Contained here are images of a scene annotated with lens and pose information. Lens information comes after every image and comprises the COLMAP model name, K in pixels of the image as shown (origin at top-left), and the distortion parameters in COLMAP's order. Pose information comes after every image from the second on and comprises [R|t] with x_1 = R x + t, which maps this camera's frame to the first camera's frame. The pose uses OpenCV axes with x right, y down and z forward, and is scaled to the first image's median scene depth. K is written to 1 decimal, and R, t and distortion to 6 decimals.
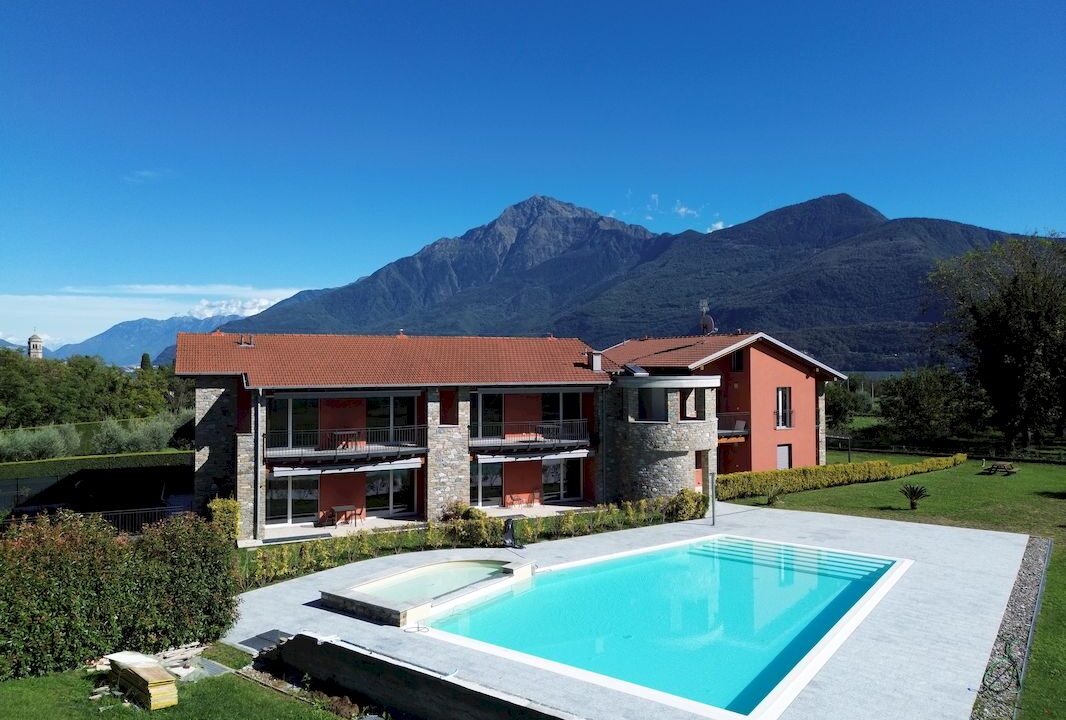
lens RADIAL K [[746.1, 0, 535.0], [0, 746.1, 355.9], [0, 0, 1]] dist [0.088621, -0.086809]
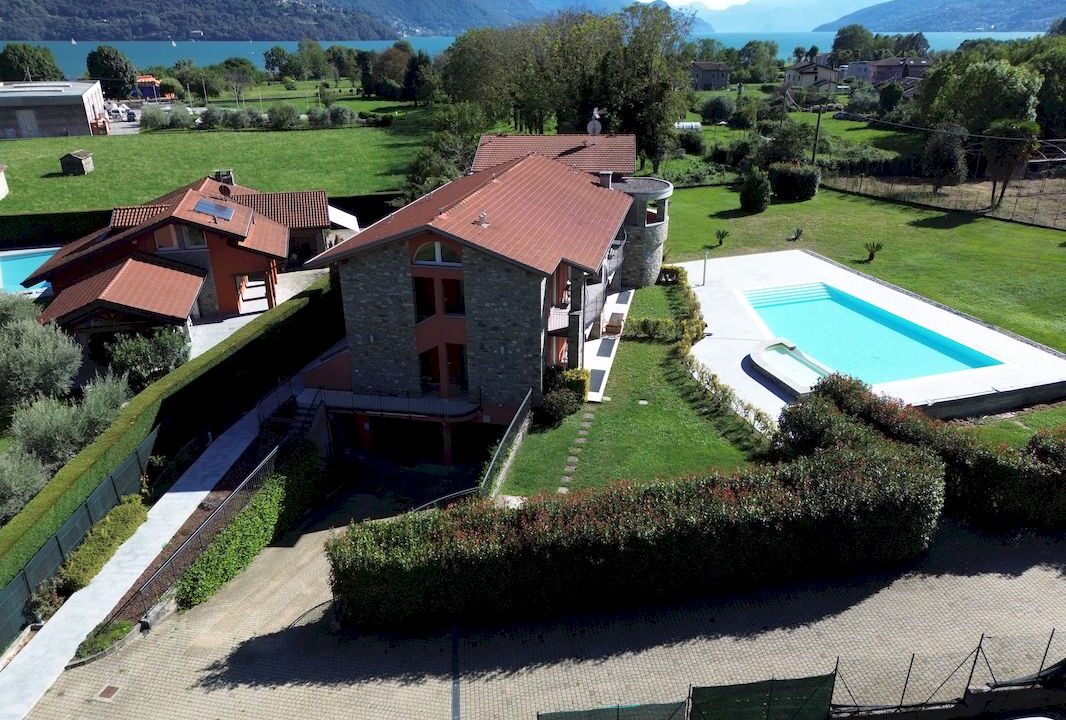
lens RADIAL K [[748.5, 0, 533.0], [0, 748.5, 360.0], [0, 0, 1]] dist [0.053659, -0.045577]
pose [[0.595256, -0.320110, 0.737021, -1.129426], [-0.009892, 0.914233, 0.405067, -0.250825], [-0.803475, -0.248409, 0.541036, 0.388049]]
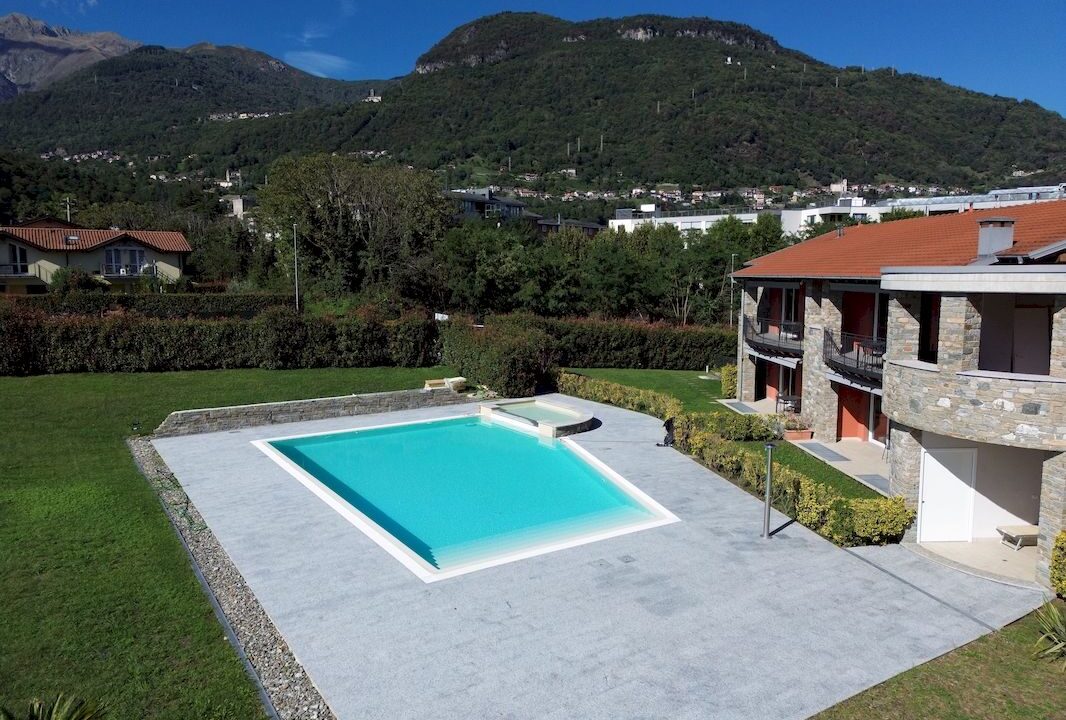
lens RADIAL K [[746.1, 0, 535.0], [0, 746.1, 355.9], [0, 0, 1]] dist [0.088621, -0.086809]
pose [[-0.355452, 0.109057, -0.928311, 0.768981], [0.016551, 0.993749, 0.110407, 0.027686], [0.934548, 0.023880, -0.355035, 0.997462]]
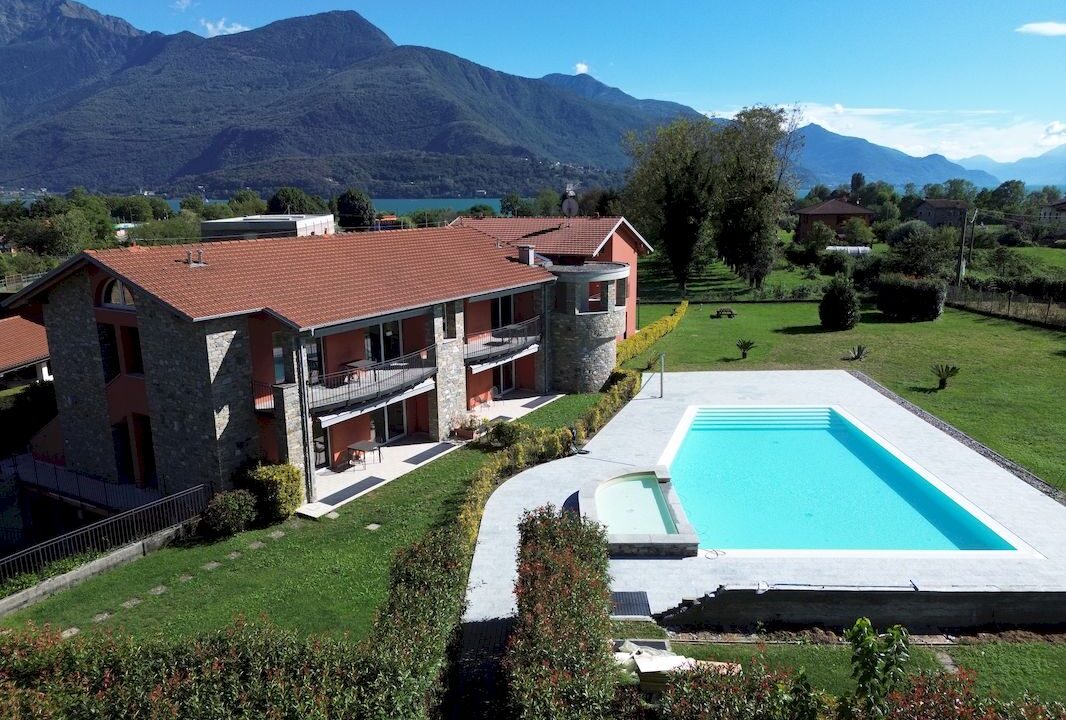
lens RADIAL K [[746.1, 0, 535.0], [0, 746.1, 355.9], [0, 0, 1]] dist [0.088621, -0.086809]
pose [[0.820184, -0.128271, 0.557535, -0.546883], [-0.000102, 0.974508, 0.224354, -0.096586], [-0.572100, -0.184069, 0.799262, 0.185515]]
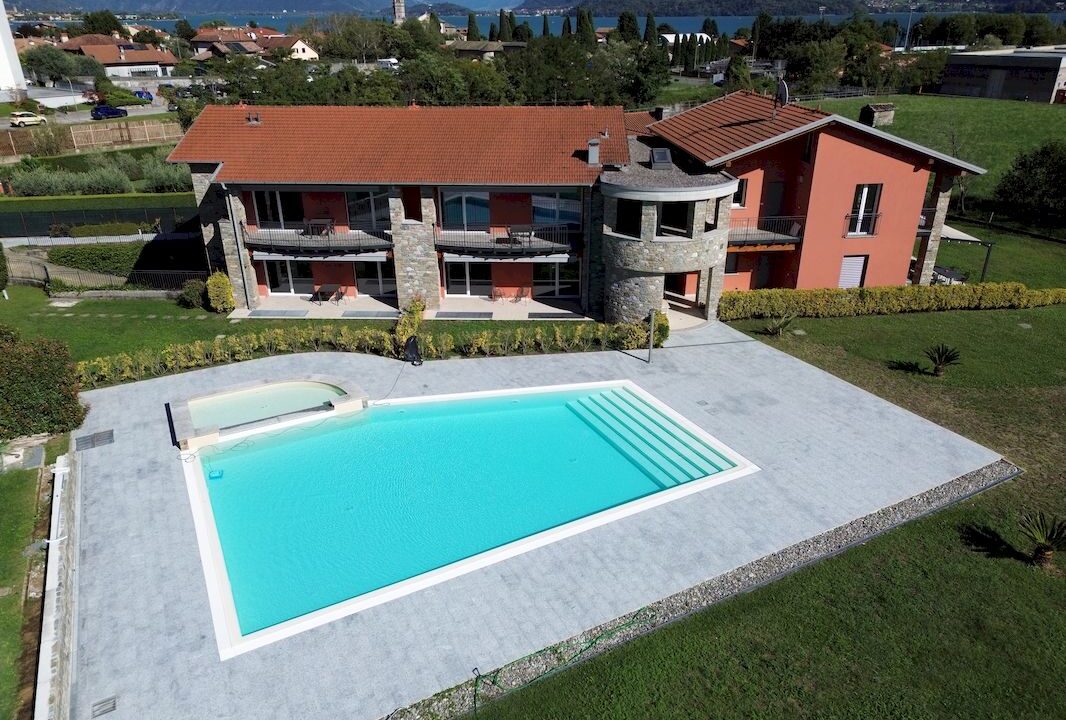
lens RADIAL K [[746.1, 0, 535.0], [0, 746.1, 355.9], [0, 0, 1]] dist [0.088621, -0.086809]
pose [[0.899266, 0.179994, -0.398652, 0.459576], [0.008981, 0.903617, 0.428248, -0.171899], [0.437311, -0.388688, 0.810975, 0.187249]]
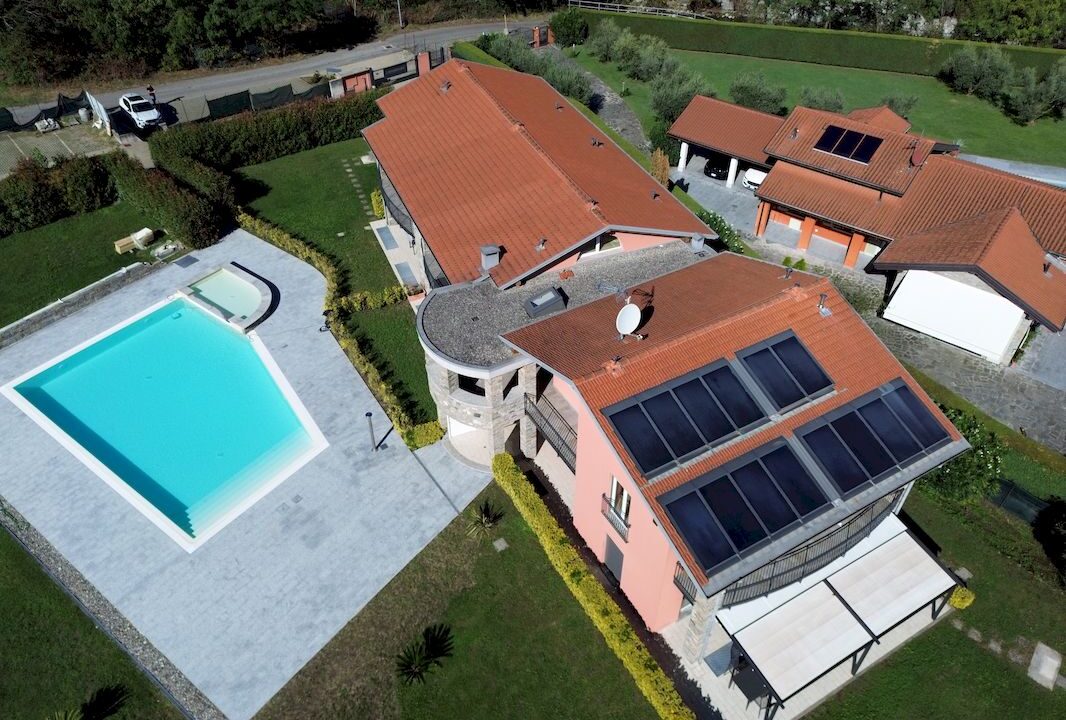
lens RADIAL K [[748.5, 0, 533.0], [0, 748.5, 360.0], [0, 0, 1]] dist [0.053659, -0.045577]
pose [[-0.015618, 0.666491, -0.745350, 0.882704], [0.014266, 0.745513, 0.666338, -0.525707], [0.999776, -0.000227, -0.021152, 1.192294]]
